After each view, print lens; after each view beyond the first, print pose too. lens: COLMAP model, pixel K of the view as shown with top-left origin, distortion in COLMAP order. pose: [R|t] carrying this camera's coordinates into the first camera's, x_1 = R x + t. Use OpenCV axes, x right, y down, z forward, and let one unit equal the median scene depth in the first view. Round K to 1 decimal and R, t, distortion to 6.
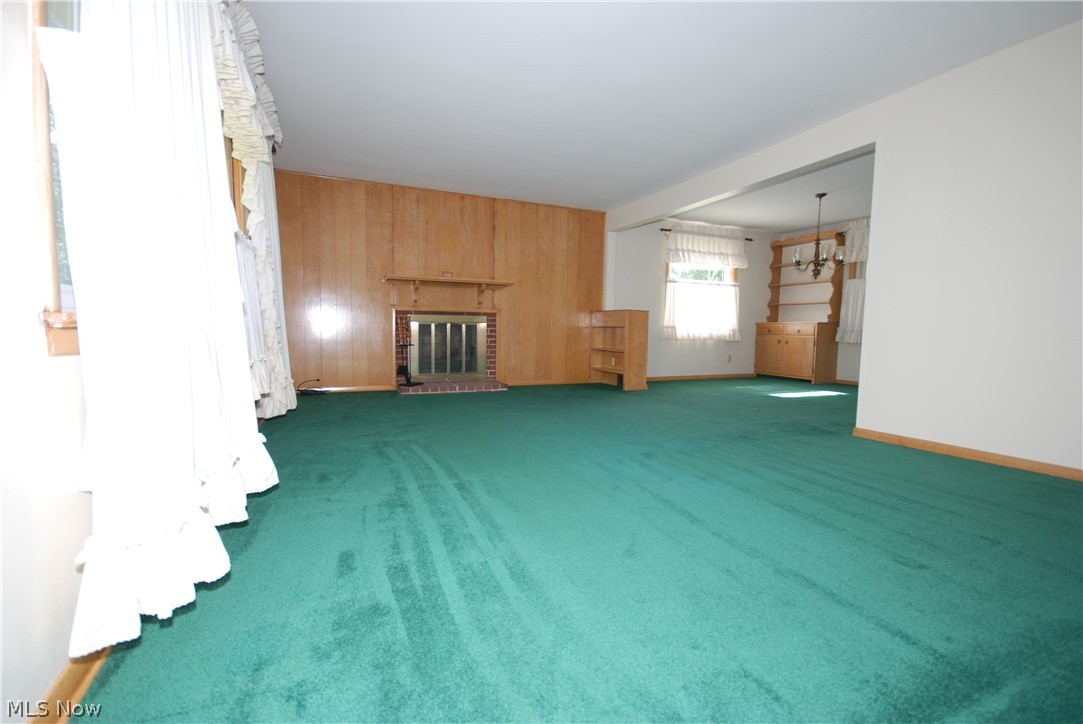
lens RADIAL K [[479.1, 0, 534.1], [0, 479.1, 358.6], [0, 0, 1]] dist [-0.000617, -0.000216]
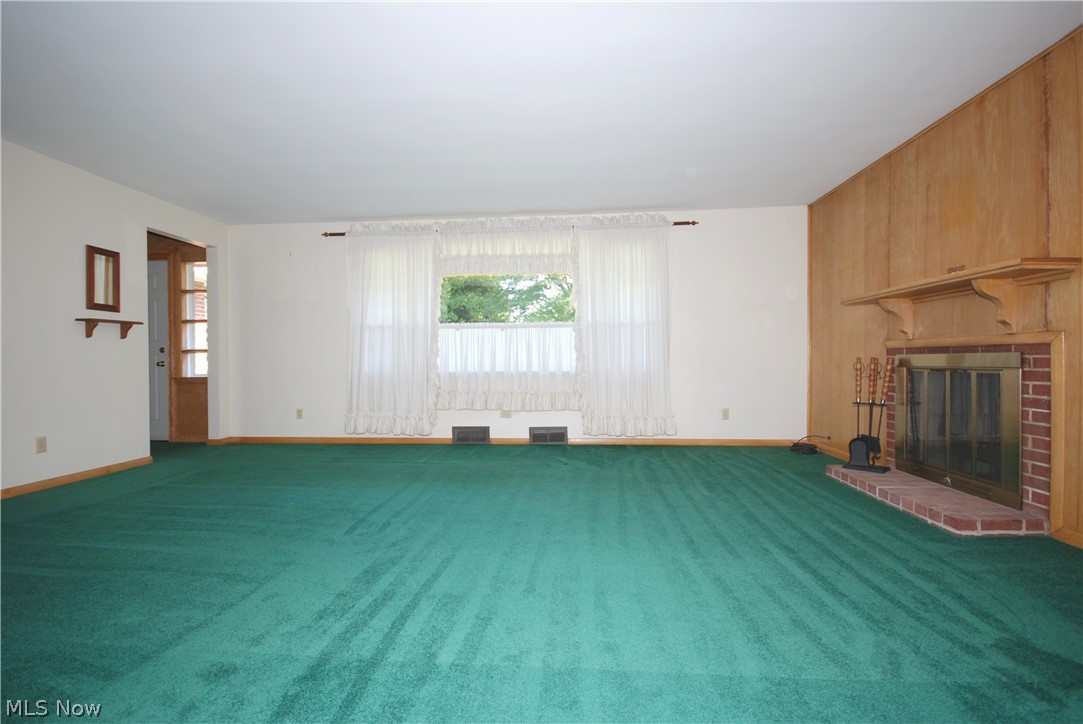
lens RADIAL K [[479.1, 0, 543.1], [0, 479.1, 361.8], [0, 0, 1]] dist [-0.000617, -0.000216]
pose [[-0.444080, -0.008629, -0.895946, 0.432670], [-0.056329, 0.998244, 0.018306, -0.063217], [0.894215, 0.058597, -0.443786, 0.793731]]
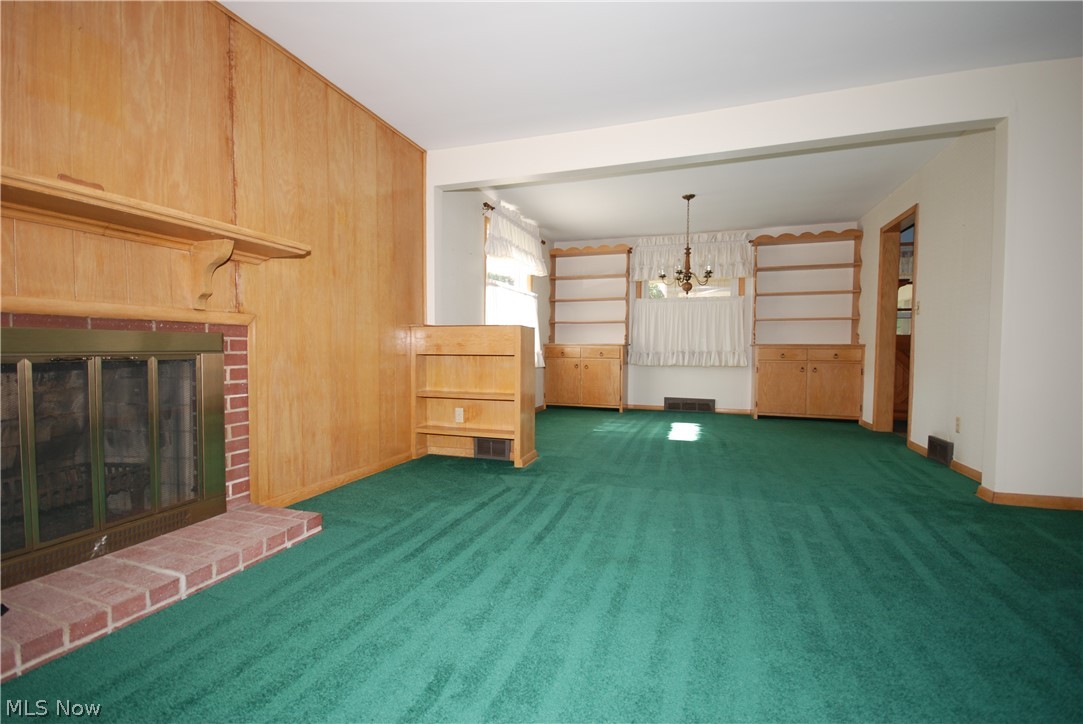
lens RADIAL K [[479.1, 0, 535.7], [0, 479.1, 363.4], [0, 0, 1]] dist [-0.000617, -0.000216]
pose [[0.671758, -0.034910, 0.739947, -0.201414], [0.050848, 0.998706, 0.000956, -0.053140], [-0.739023, 0.036983, 0.672664, 0.570073]]
